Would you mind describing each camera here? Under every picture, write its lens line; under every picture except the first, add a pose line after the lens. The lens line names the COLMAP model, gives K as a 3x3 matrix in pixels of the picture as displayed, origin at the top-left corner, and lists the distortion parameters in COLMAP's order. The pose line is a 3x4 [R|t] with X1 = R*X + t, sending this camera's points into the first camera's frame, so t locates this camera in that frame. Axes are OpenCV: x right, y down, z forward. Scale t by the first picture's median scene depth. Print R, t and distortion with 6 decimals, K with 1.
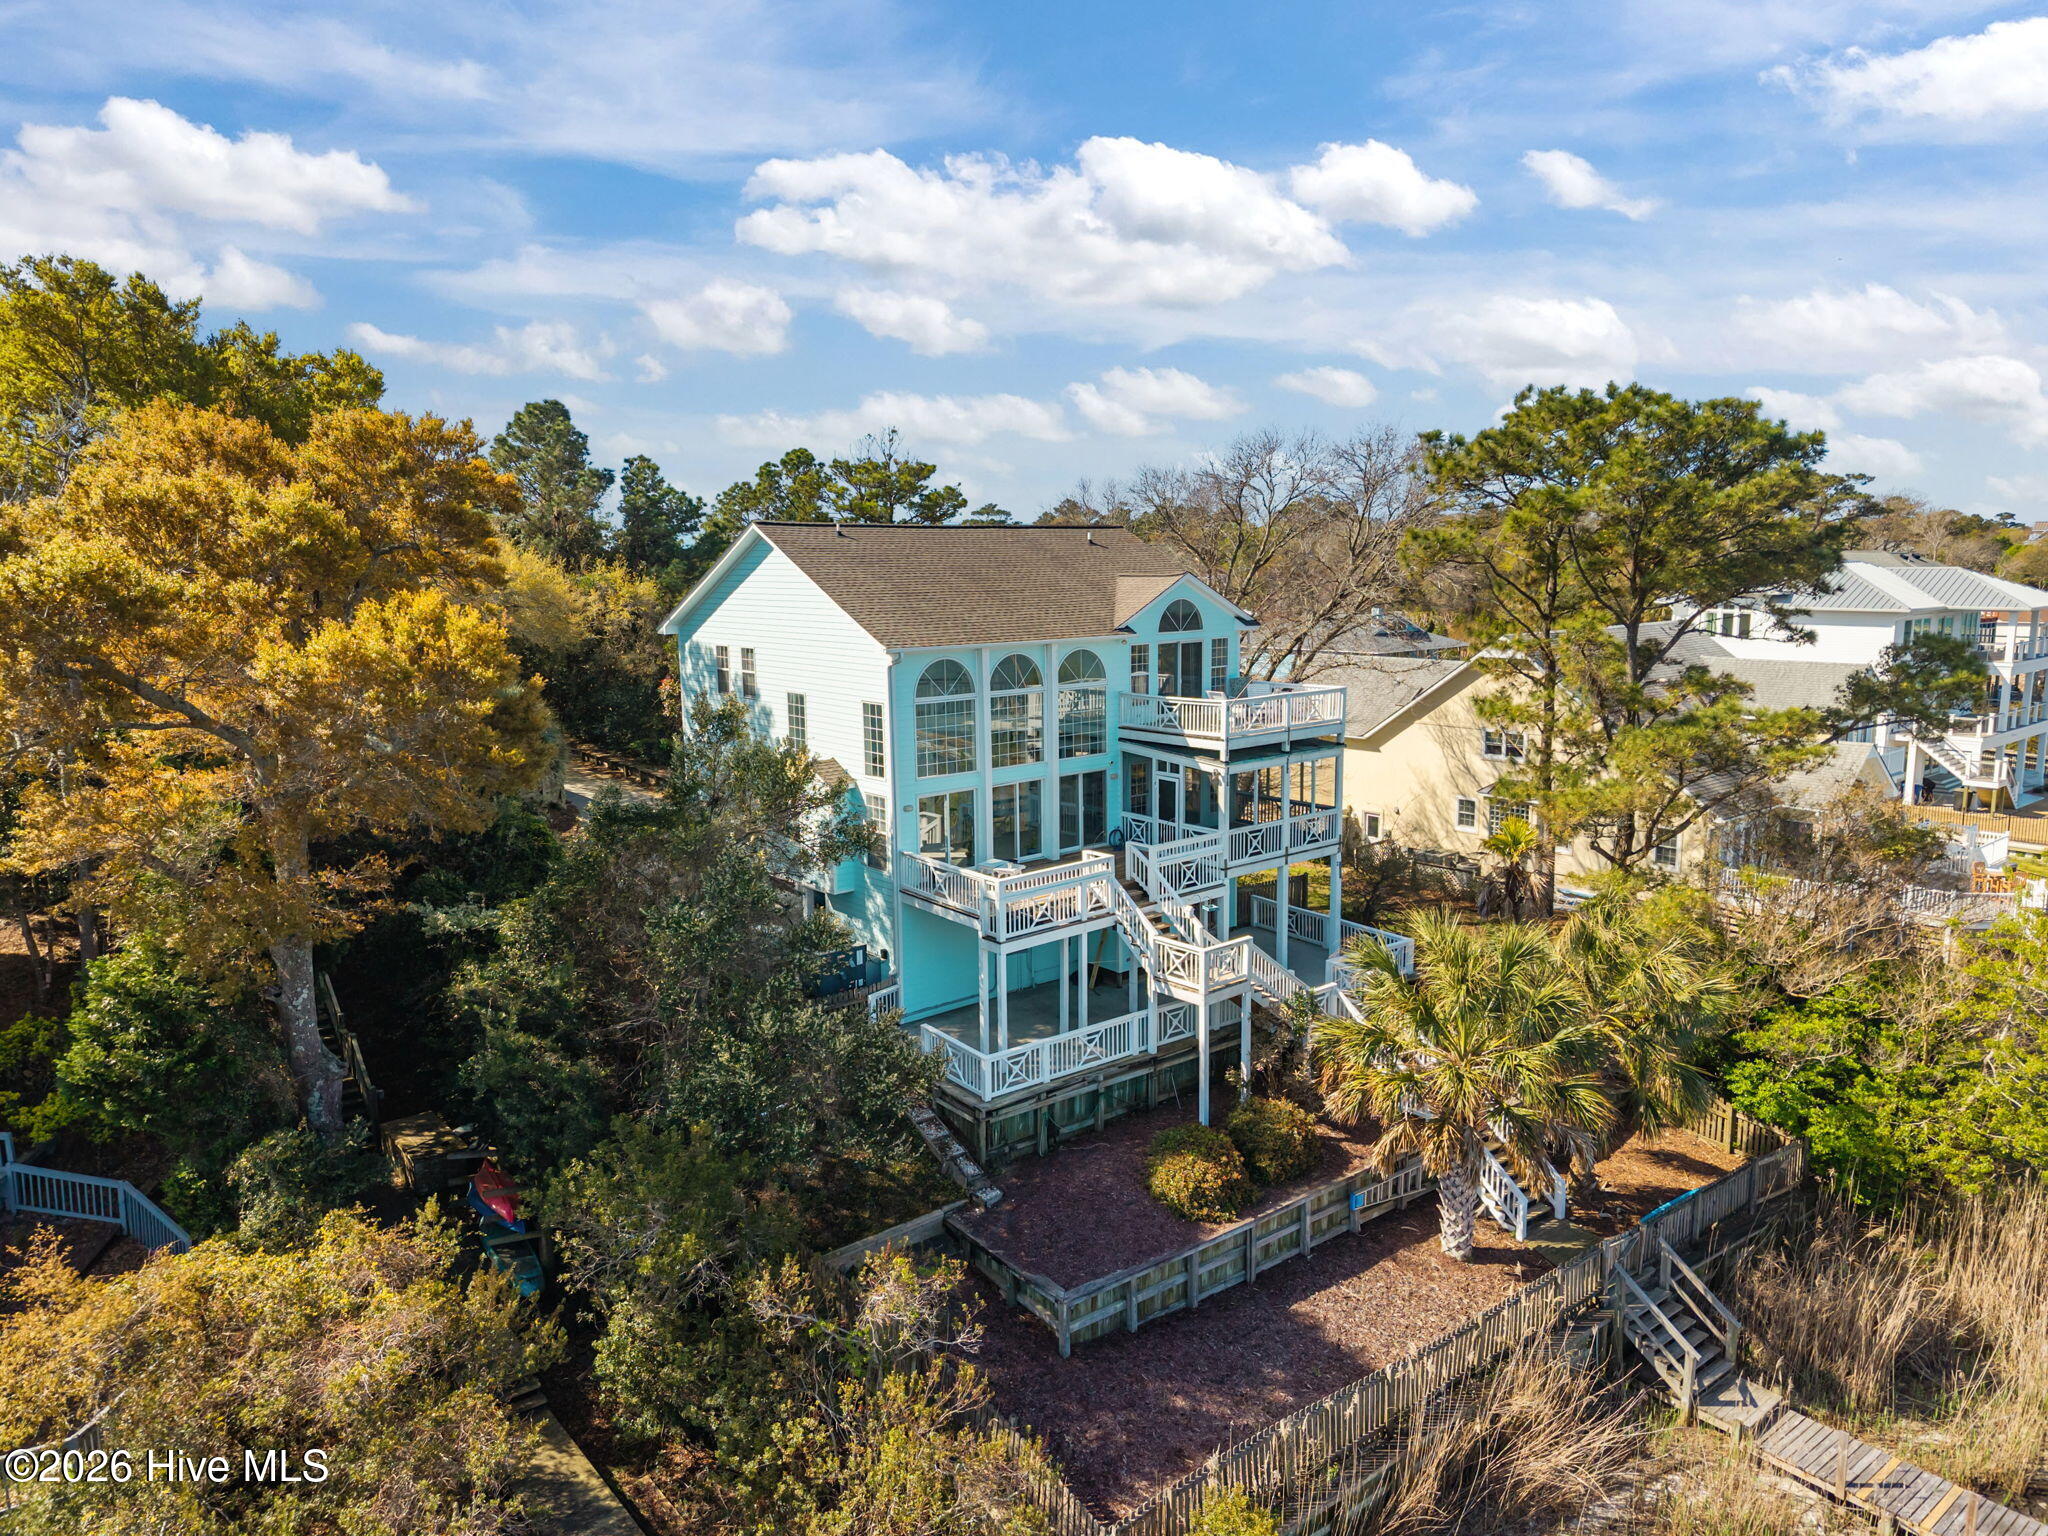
lens RADIAL K [[1370.4, 0, 1024.0], [0, 1370.4, 768.0], [0, 0, 1]] dist [0.011519, 0.002439]
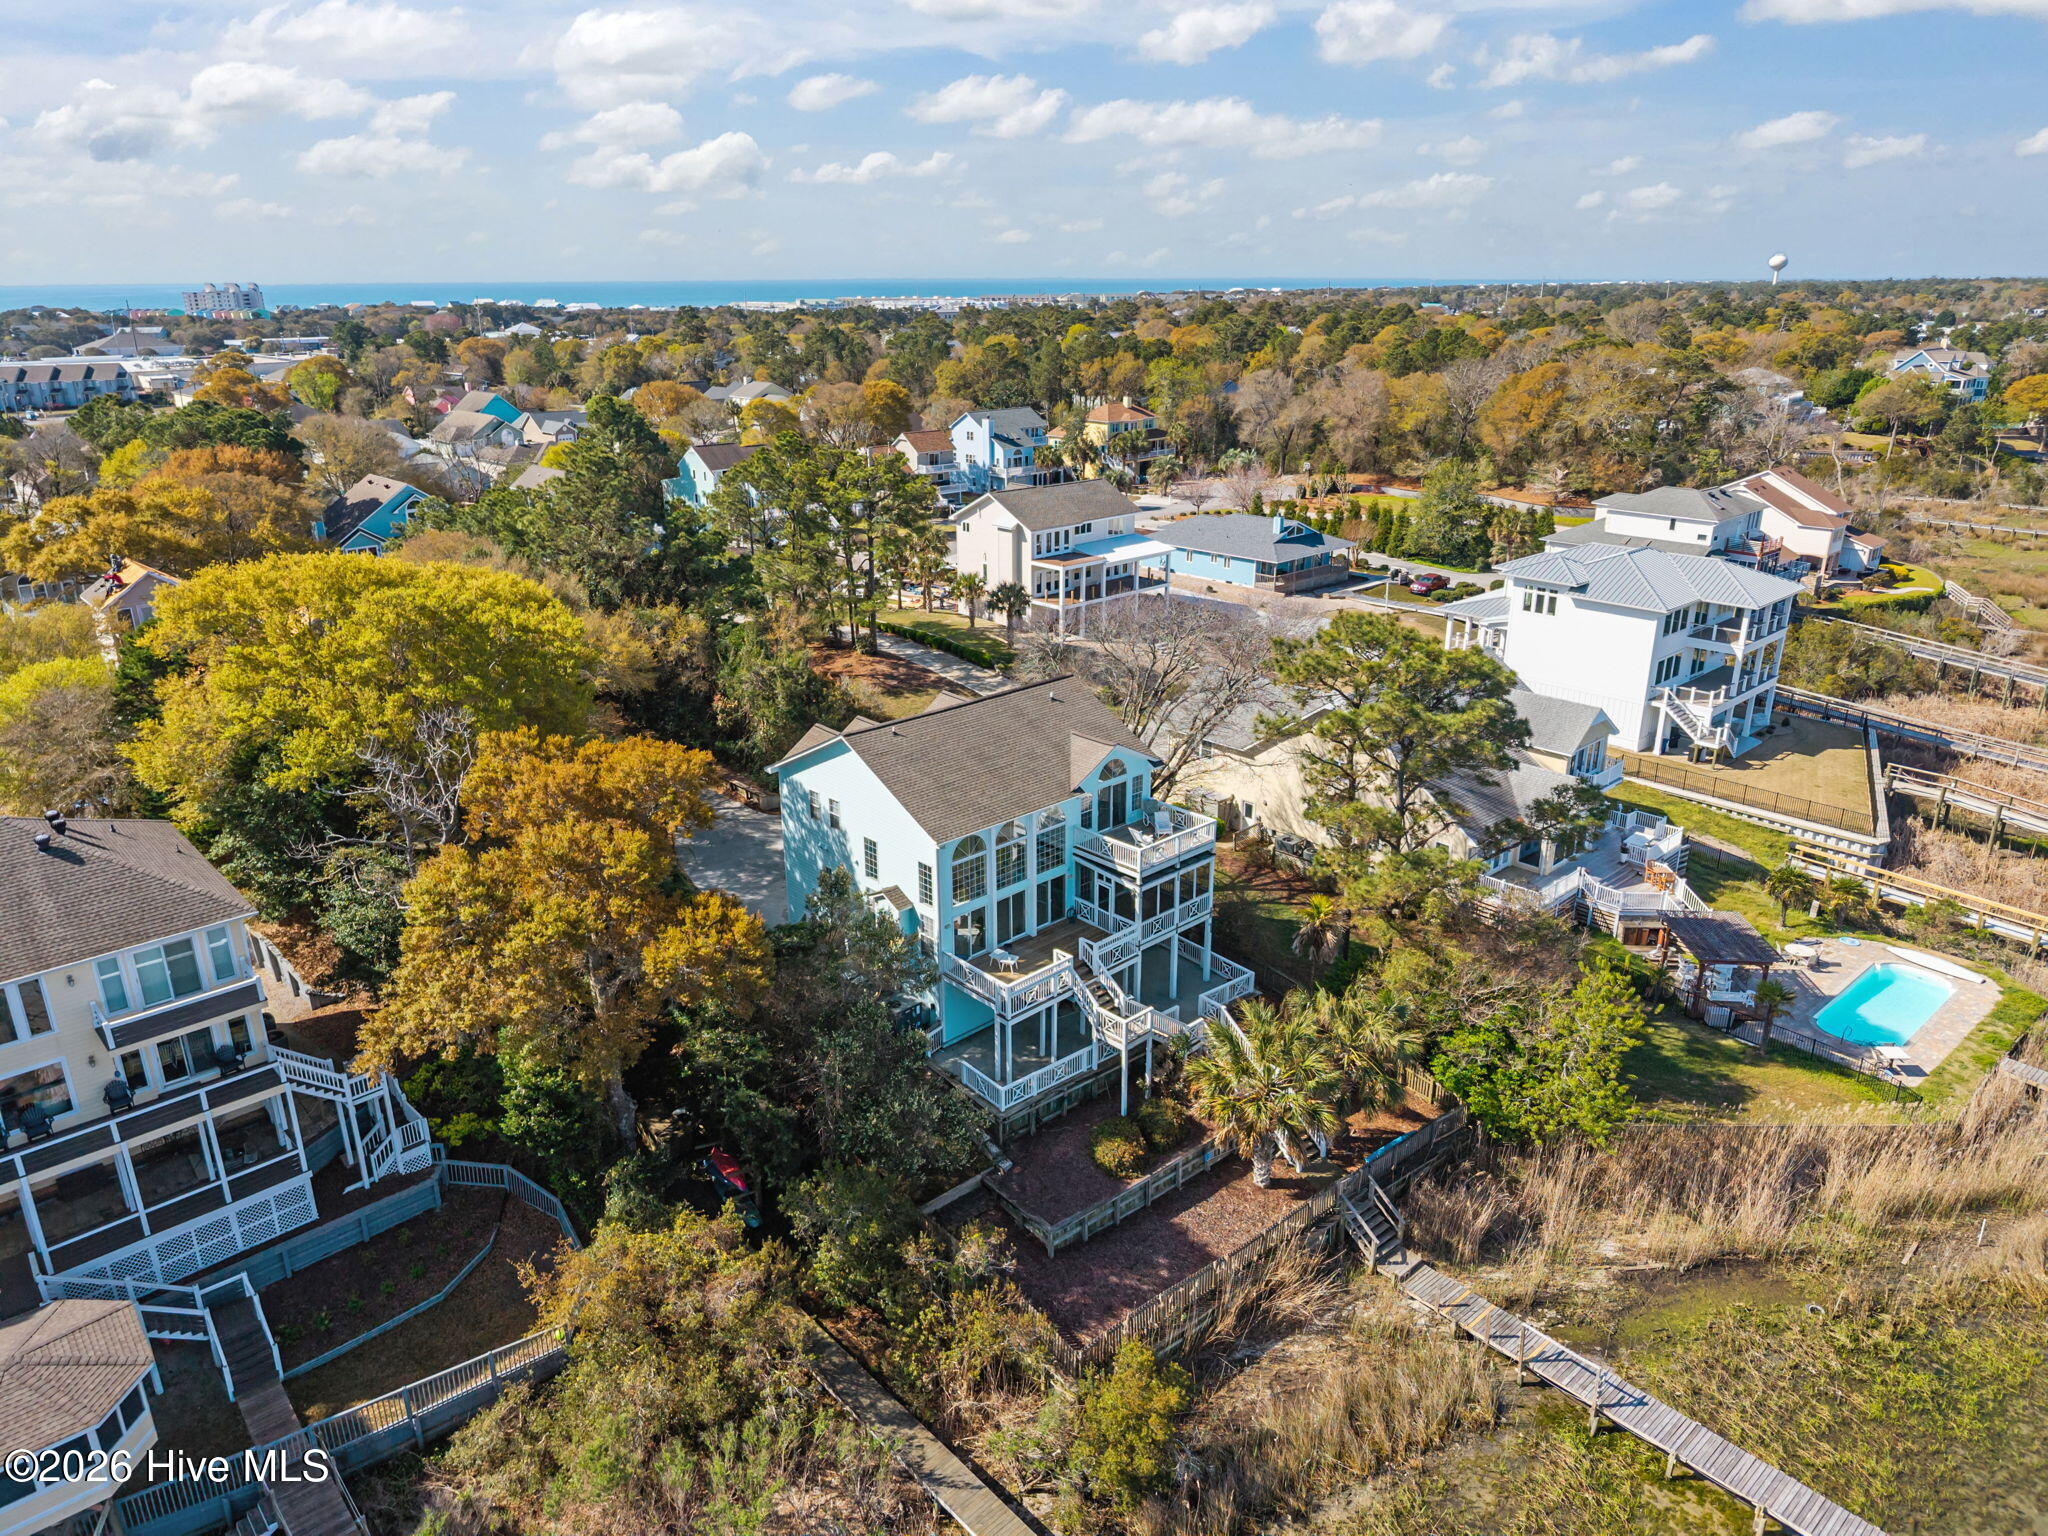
lens RADIAL K [[1364.4, 0, 1022.6], [0, 1364.4, 769.3], [0, 0, 1]] dist [0.034119, -0.038015]
pose [[0.998505, -0.011998, 0.053332, -0.083886], [0.001643, 0.981762, 0.190106, -0.490542], [-0.054640, -0.189734, 0.980314, -0.606537]]
